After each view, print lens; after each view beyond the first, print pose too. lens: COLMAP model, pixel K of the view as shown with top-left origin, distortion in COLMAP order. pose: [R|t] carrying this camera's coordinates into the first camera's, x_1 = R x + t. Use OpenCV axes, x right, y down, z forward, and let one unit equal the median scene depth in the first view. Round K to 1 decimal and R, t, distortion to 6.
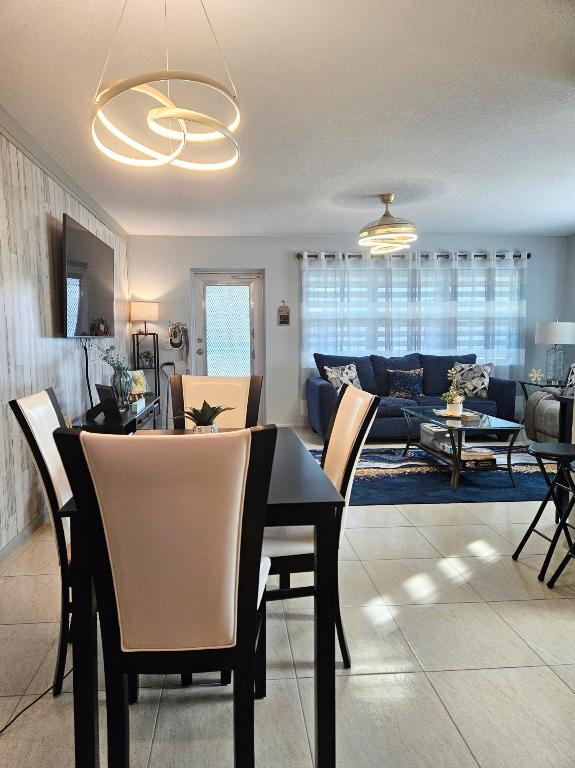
lens RADIAL K [[509.3, 0, 284.3], [0, 509.3, 397.0], [0, 0, 1]] dist [0.074658, -0.049739]
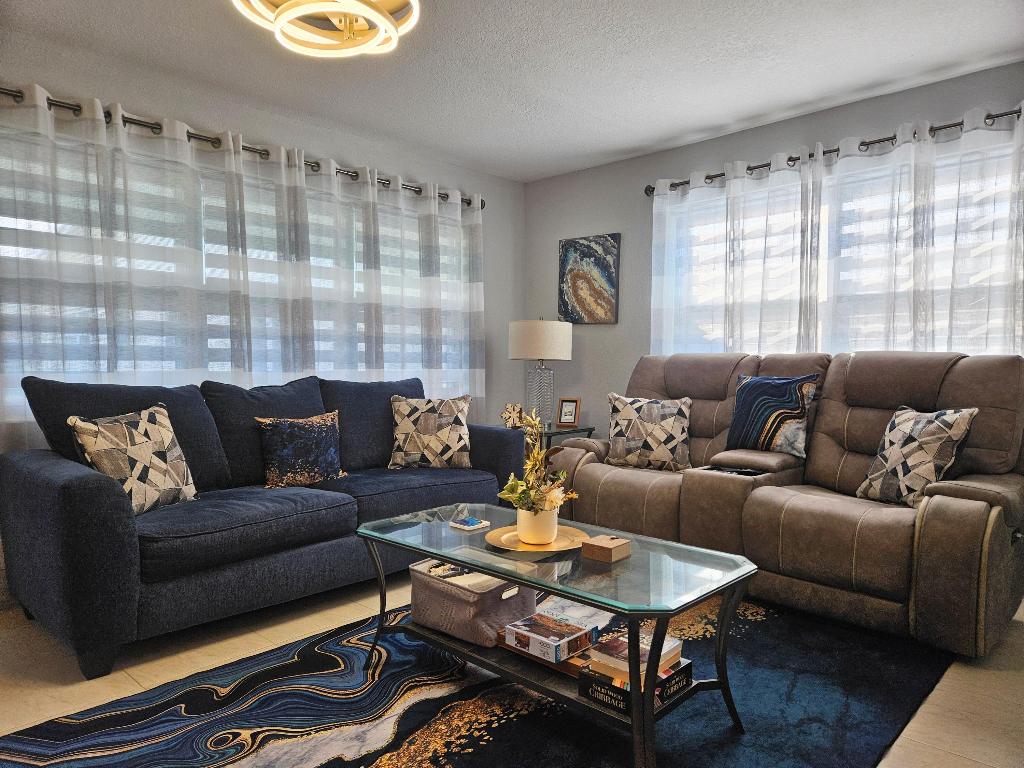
lens RADIAL K [[679.1, 0, 495.3], [0, 679.1, 391.1], [0, 0, 1]] dist [0.074658, -0.049739]
pose [[0.766561, -0.020863, 0.641833, 0.003832], [0.070585, 0.996154, -0.051922, -0.032302], [-0.638281, 0.085105, 0.765085, 0.455944]]
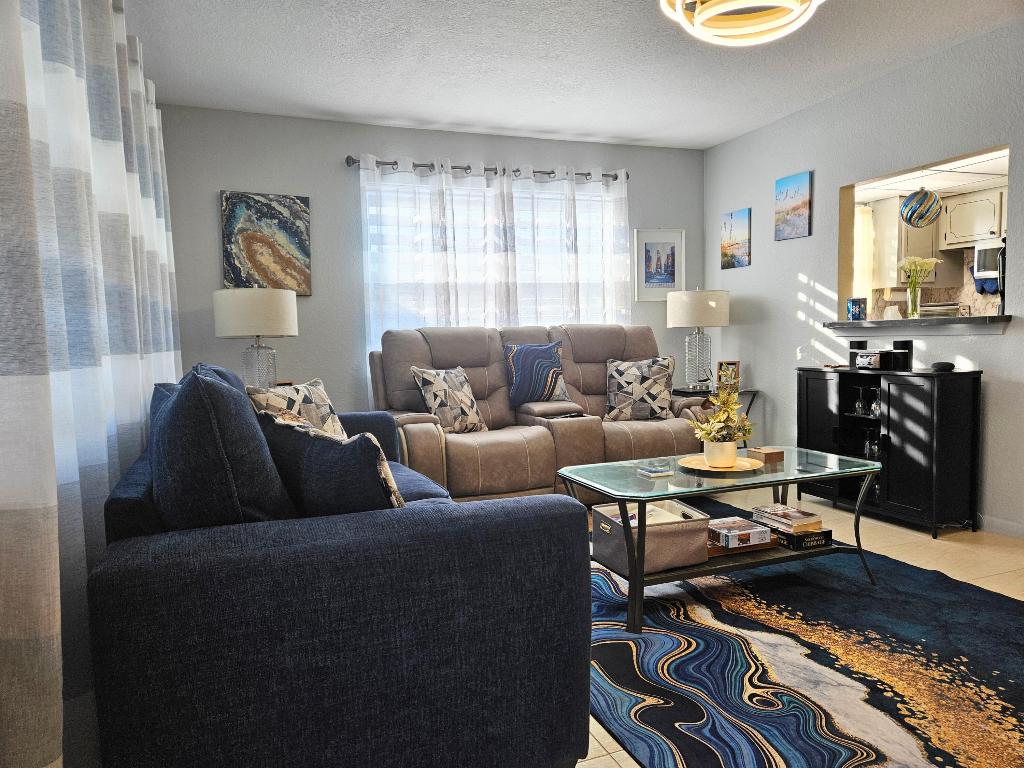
lens RADIAL K [[703.9, 0, 509.5], [0, 703.9, 389.9], [0, 0, 1]] dist [0.082590, -0.076608]
pose [[-0.266978, -0.062579, 0.961669, -0.160452], [0.143067, 0.984258, 0.103767, -0.088075], [-0.953024, 0.165287, -0.253822, 0.940897]]
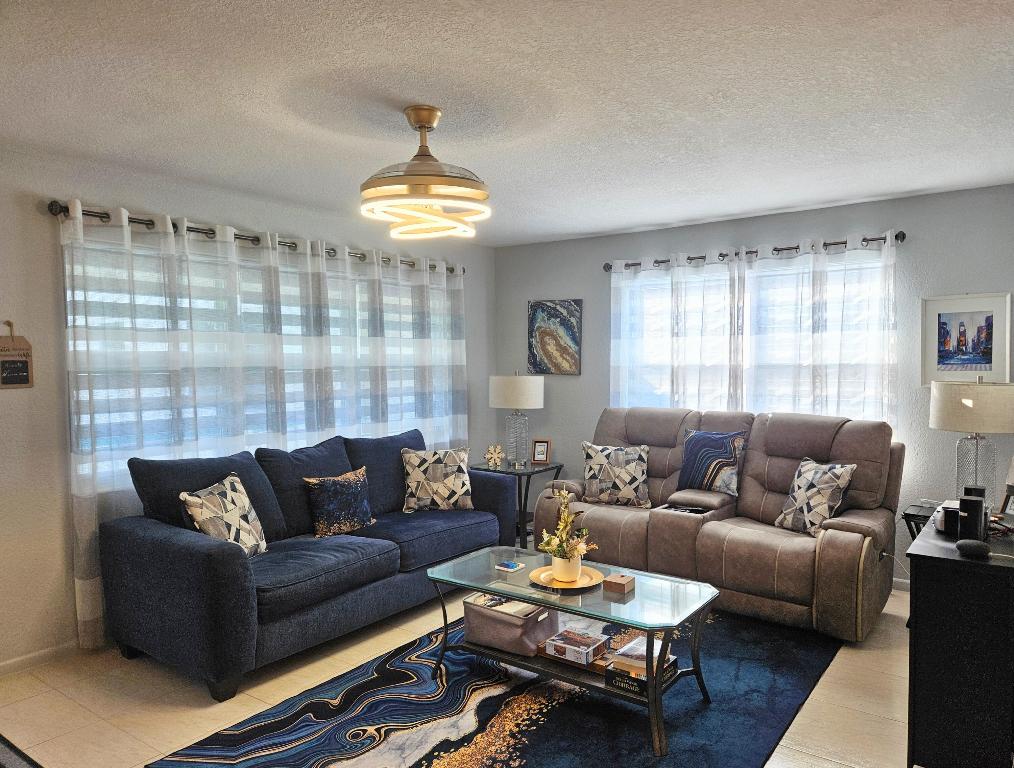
lens RADIAL K [[702.7, 0, 508.1], [0, 702.7, 400.9], [0, 0, 1]] dist [0.065211, -0.004475]
pose [[0.669405, -0.041943, 0.741713, -0.148937], [0.089998, 0.995630, -0.024922, -0.088359], [-0.737426, 0.083436, 0.670254, 0.399528]]
